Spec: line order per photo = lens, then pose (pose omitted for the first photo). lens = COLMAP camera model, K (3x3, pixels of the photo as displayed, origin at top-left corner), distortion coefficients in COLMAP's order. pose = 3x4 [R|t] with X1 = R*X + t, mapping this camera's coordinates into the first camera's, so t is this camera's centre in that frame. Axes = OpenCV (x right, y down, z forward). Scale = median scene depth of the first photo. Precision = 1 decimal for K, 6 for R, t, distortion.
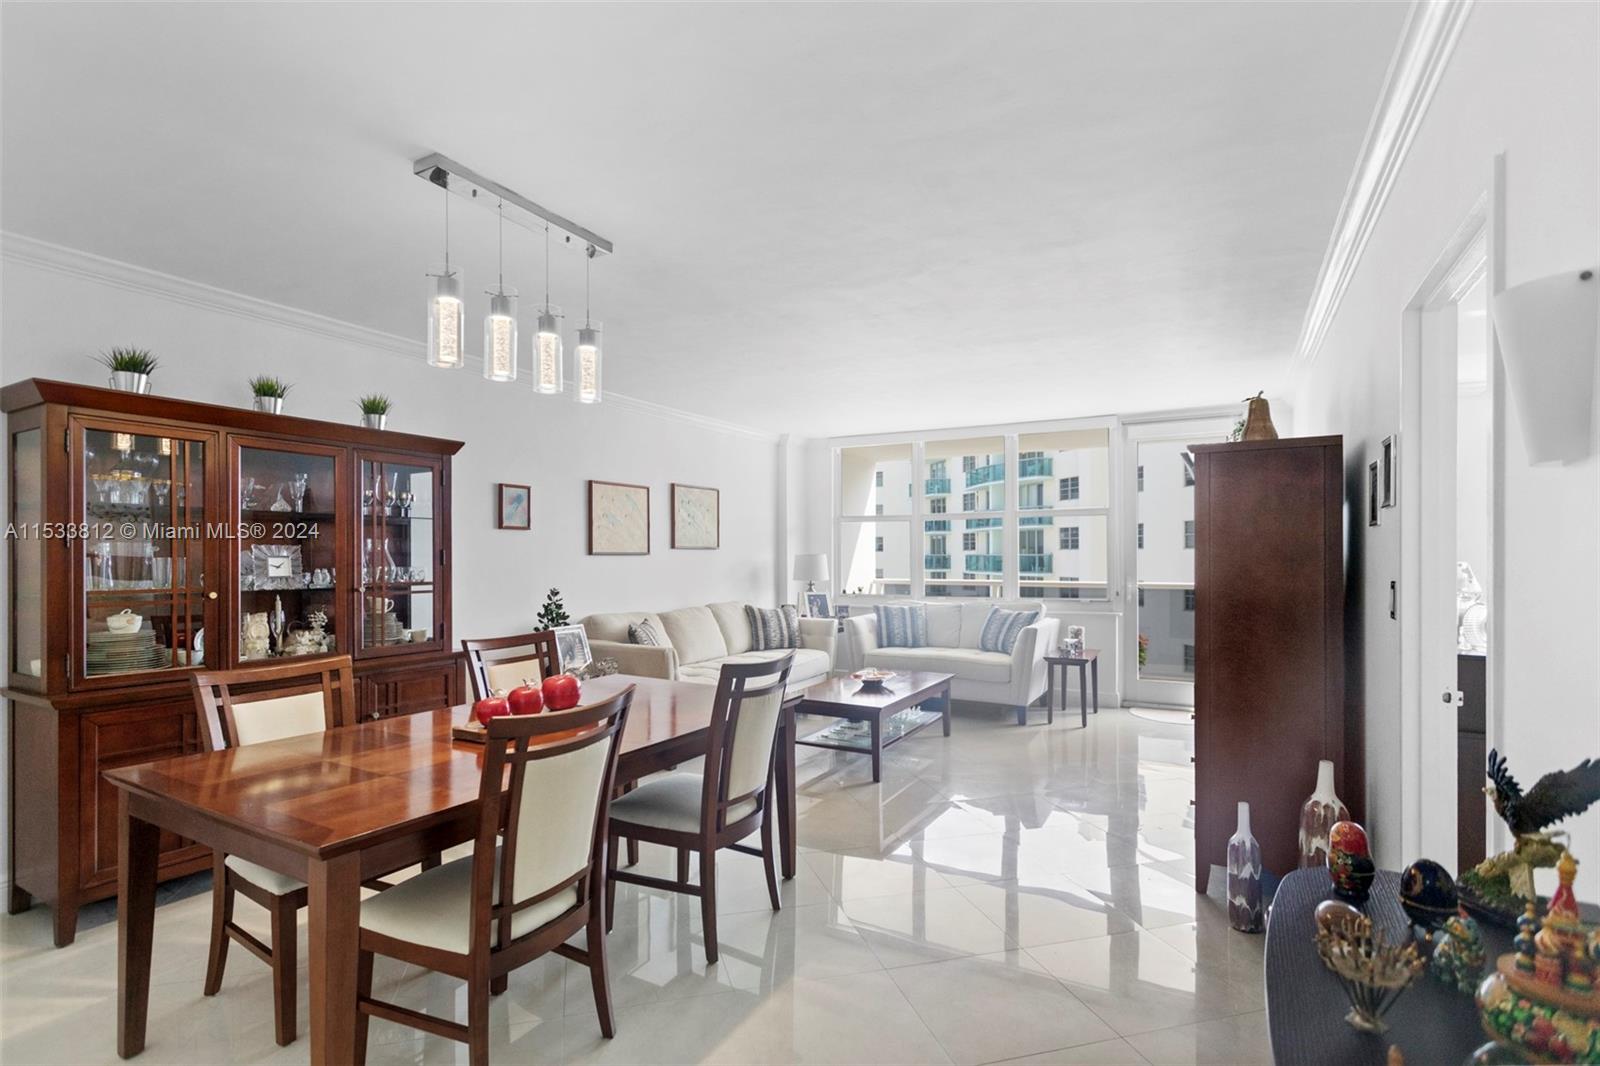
lens RADIAL K [[764.8, 0, 799.6], [0, 764.8, 558.0], [0, 0, 1]] dist [0.001496, 0.000453]
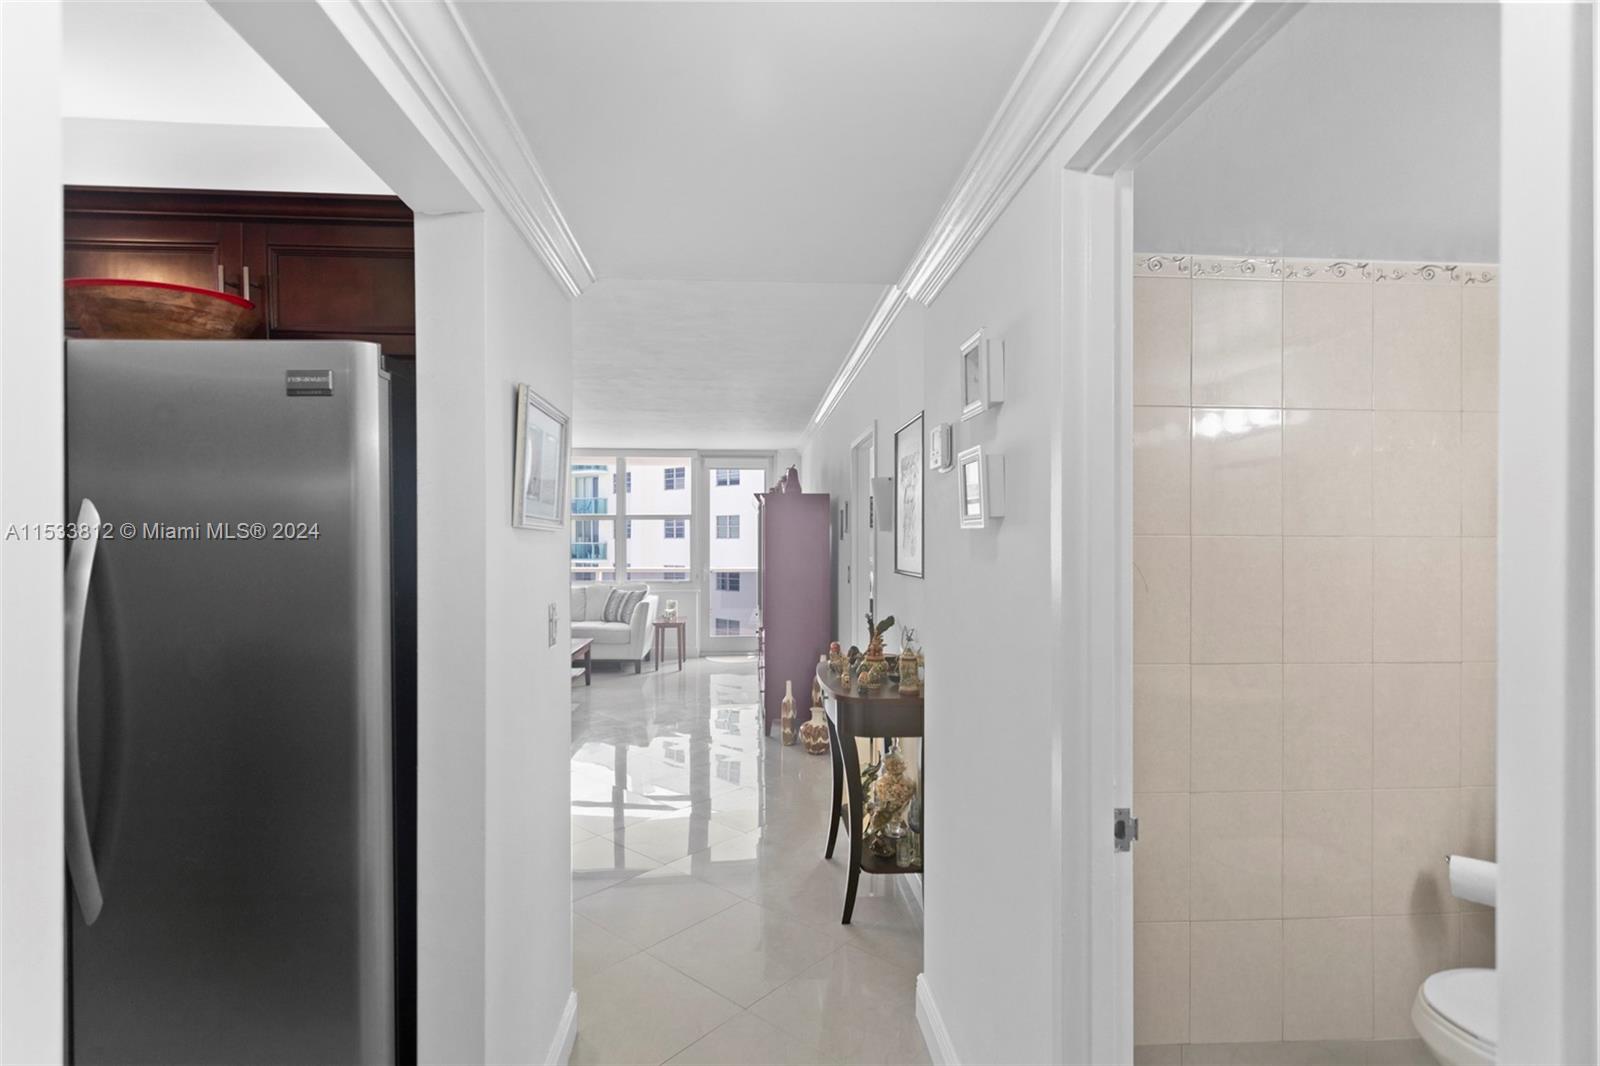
lens RADIAL K [[758.2, 0, 793.2], [0, 758.2, 547.5], [0, 0, 1]] dist [0.000769, 0.001137]
pose [[0.838806, -0.004350, 0.544413, -0.209077], [0.002270, 0.999987, 0.004493, -0.012653], [-0.544426, -0.002533, 0.838805, -0.284088]]
